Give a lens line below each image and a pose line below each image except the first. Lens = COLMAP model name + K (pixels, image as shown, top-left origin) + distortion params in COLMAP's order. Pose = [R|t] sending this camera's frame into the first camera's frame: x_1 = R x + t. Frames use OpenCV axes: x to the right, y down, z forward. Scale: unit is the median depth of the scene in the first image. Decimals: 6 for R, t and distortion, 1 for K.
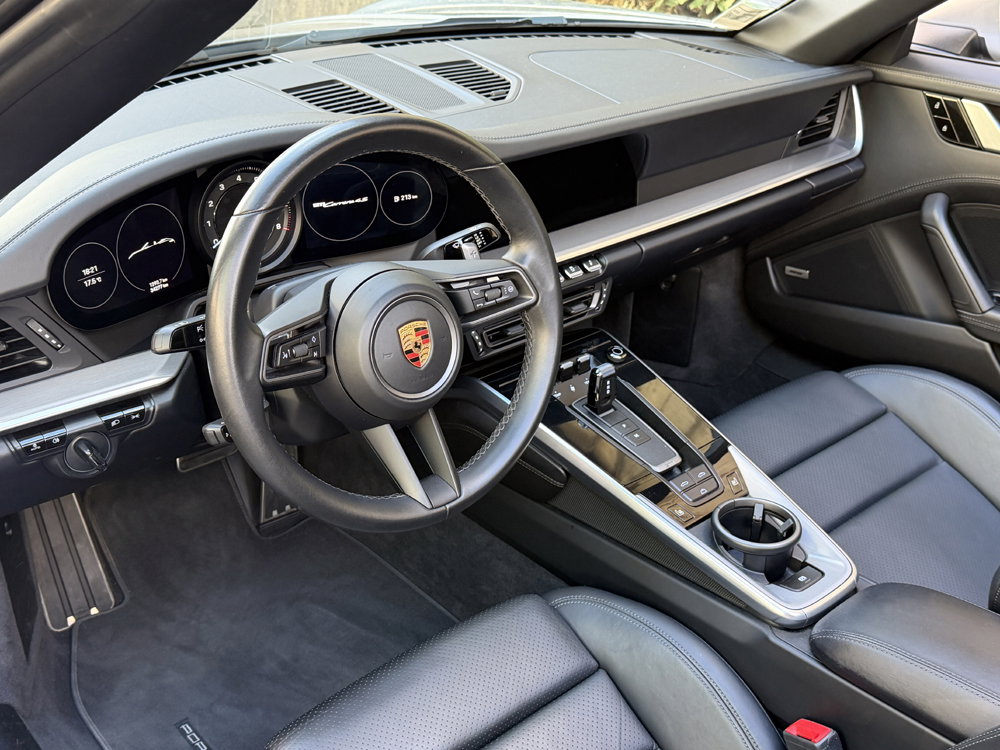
lens RADIAL K [[1123.9, 0, 501.7], [0, 1123.9, 374.4], [0, 0, 1]] dist [0.005429, 0.000000]
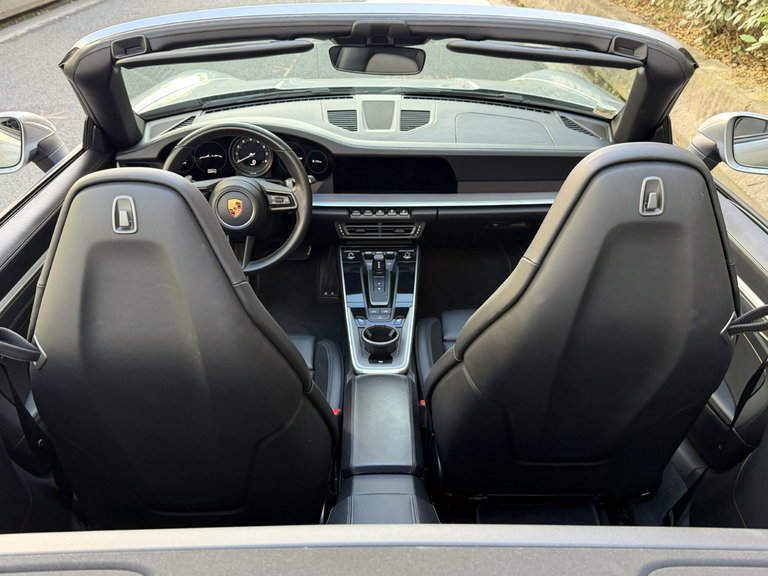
lens RADIAL K [[730.2, 0, 383.1], [0, 730.2, 288.5], [0, 0, 1]] dist [0.017108, 0.000000]
pose [[0.757860, 0.302198, -0.578207, 1.037510], [-0.294077, 0.949347, 0.110724, -0.115953], [0.582380, 0.086124, 0.808342, -0.171774]]
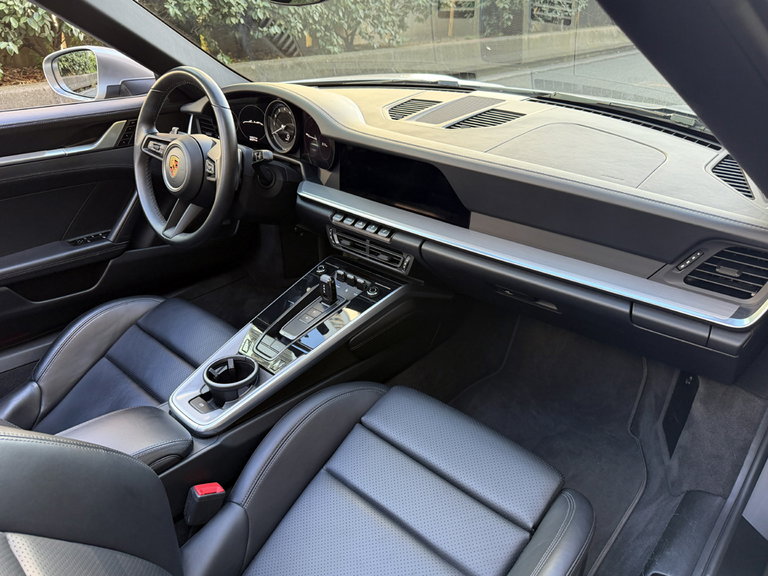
lens RADIAL K [[548.0, 0, 383.6], [0, 548.0, 287.7], [0, 0, 1]] dist [0.002159, 0.000546]
pose [[0.117523, 0.448753, -0.885894, 0.893085], [-0.459548, 0.815389, 0.352075, -0.342374], [0.880343, 0.365734, 0.302051, 0.909874]]
